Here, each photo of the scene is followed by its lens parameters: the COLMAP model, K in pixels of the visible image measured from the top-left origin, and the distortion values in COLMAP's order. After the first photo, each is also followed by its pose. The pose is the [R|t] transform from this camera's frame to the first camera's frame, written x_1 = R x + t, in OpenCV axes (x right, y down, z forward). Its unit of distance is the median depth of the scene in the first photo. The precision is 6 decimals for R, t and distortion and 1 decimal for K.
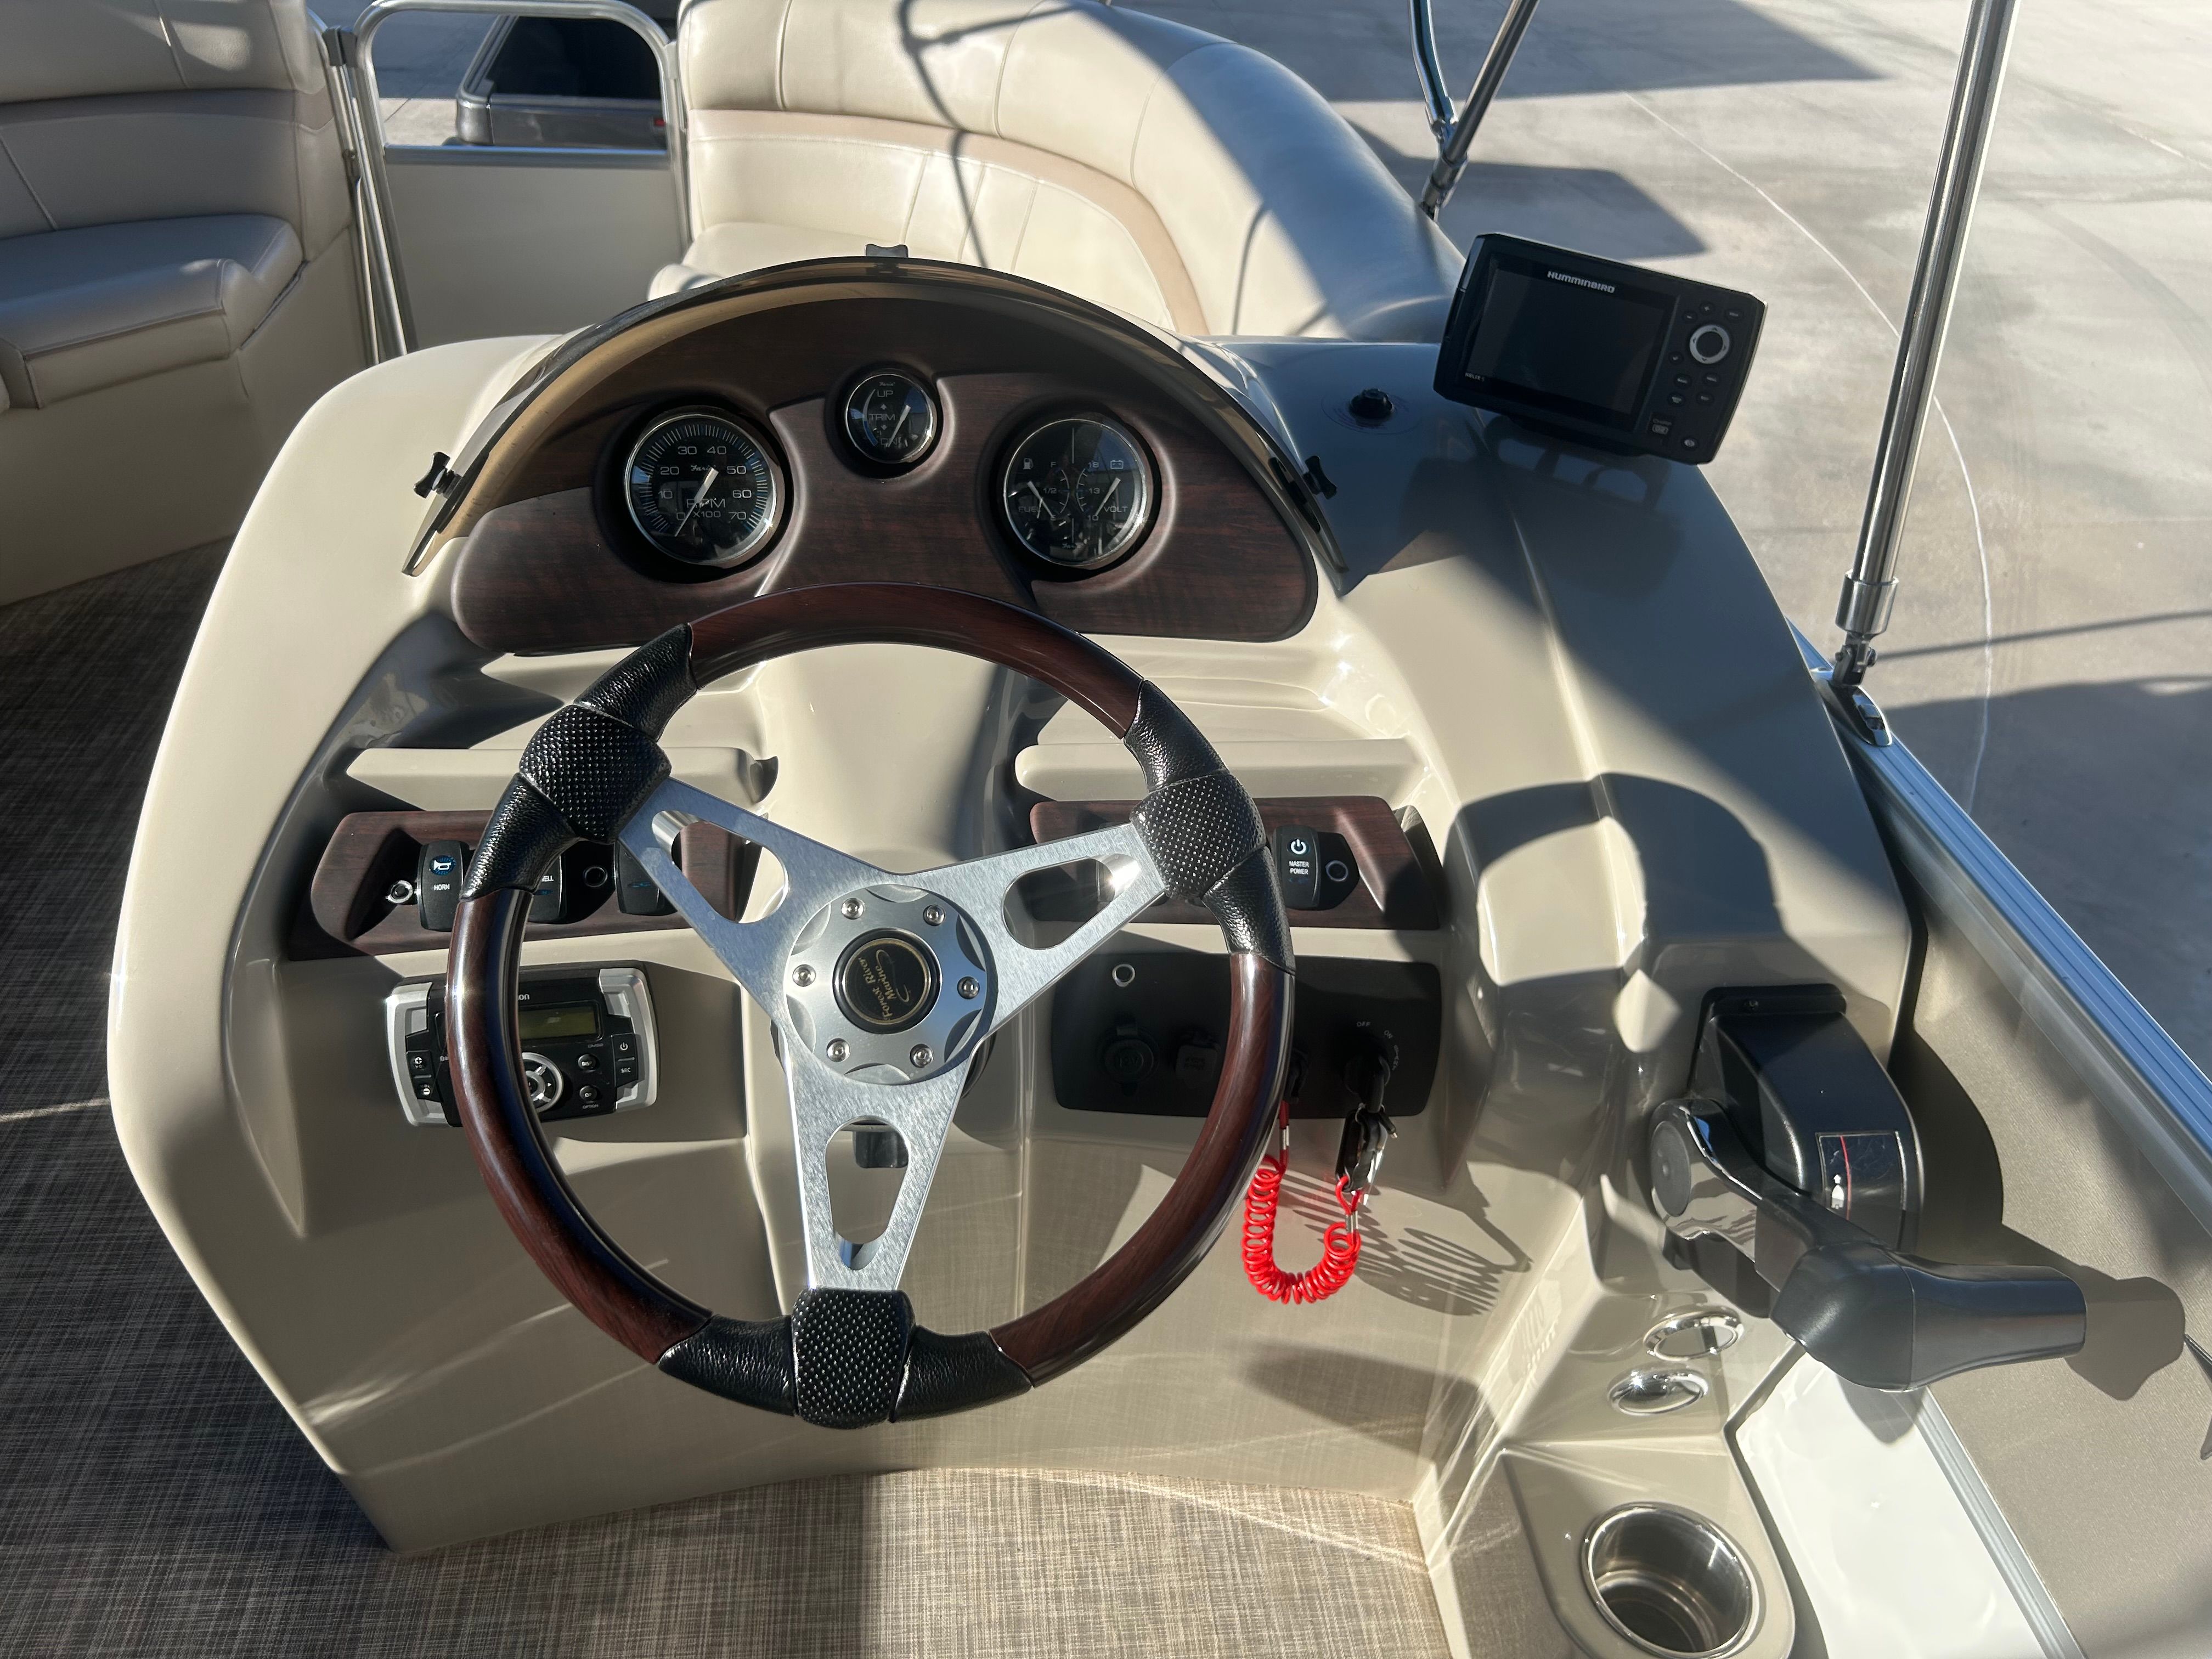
lens RADIAL K [[1696.2, 0, 1100.9], [0, 1696.2, 801.0], [0, 0, 1]] dist [0.043540, -0.049082]
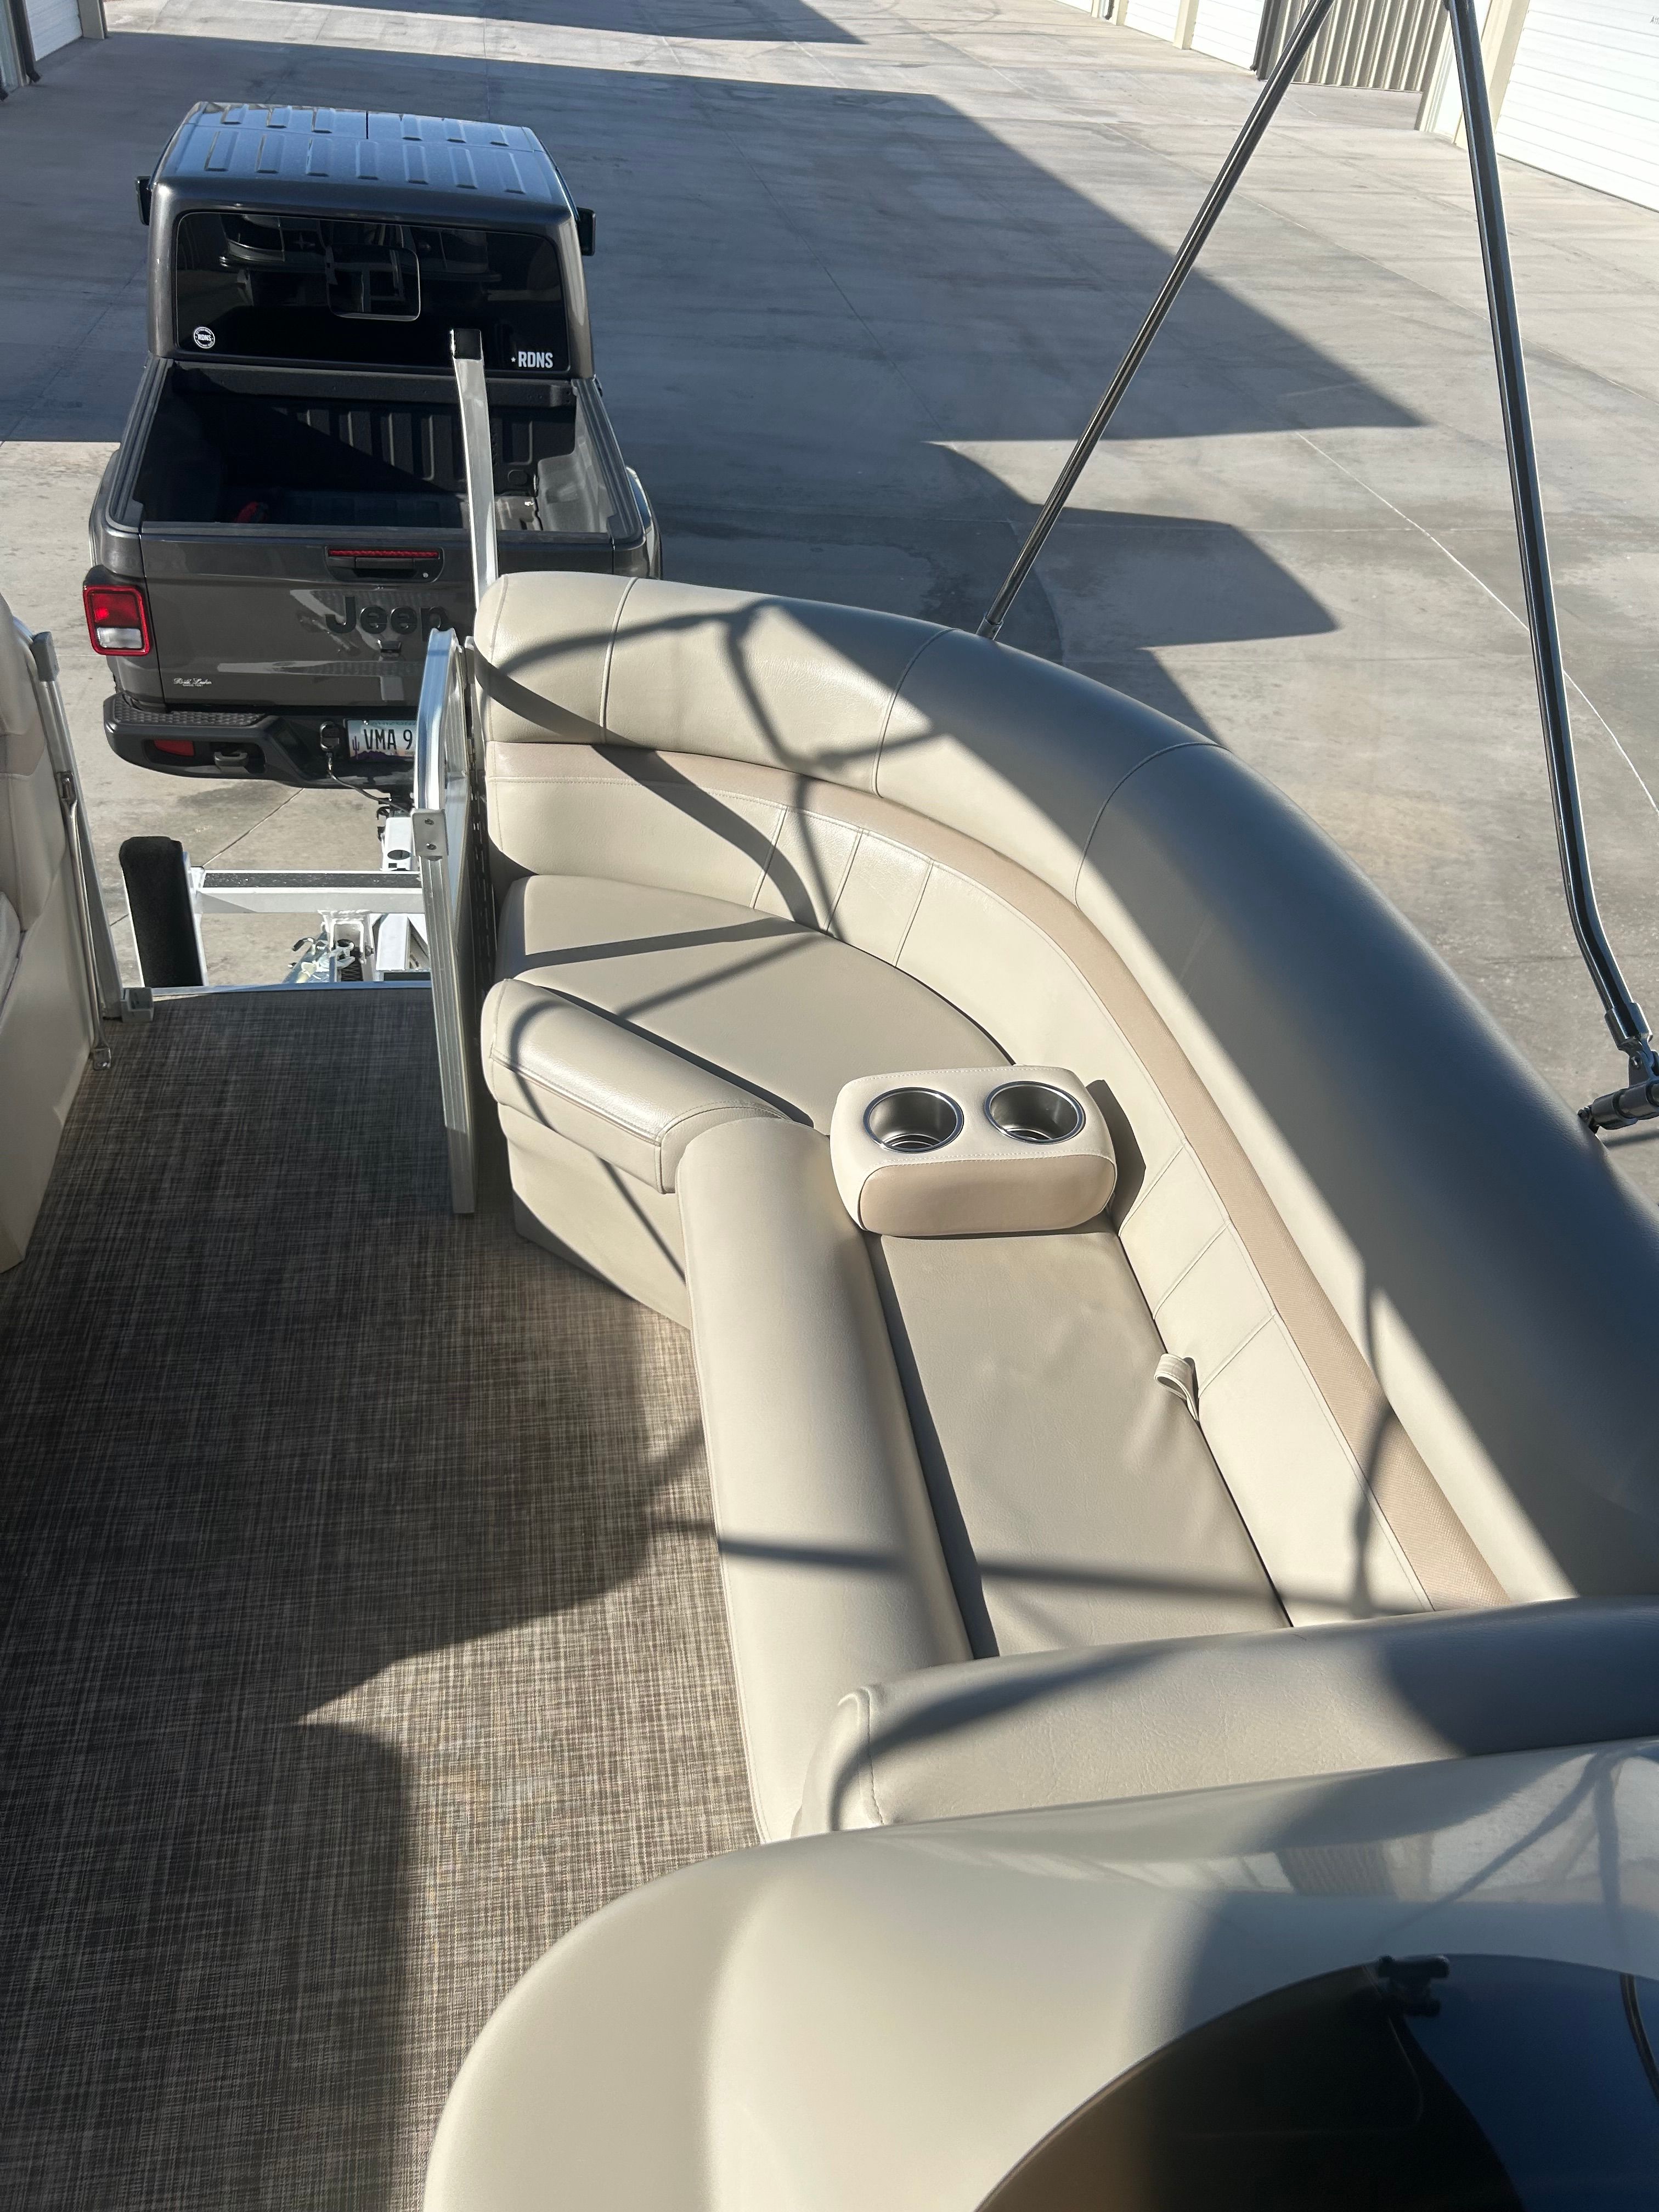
lens RADIAL K [[1696.2, 0, 837.2], [0, 1696.2, 1101.0], [0, 0, 1]] dist [0.043540, -0.049082]
pose [[0.996550, -0.023431, 0.079623, -0.164779], [0.021098, 0.999327, 0.030013, -0.290328], [-0.080273, -0.028229, 0.996373, 0.173438]]
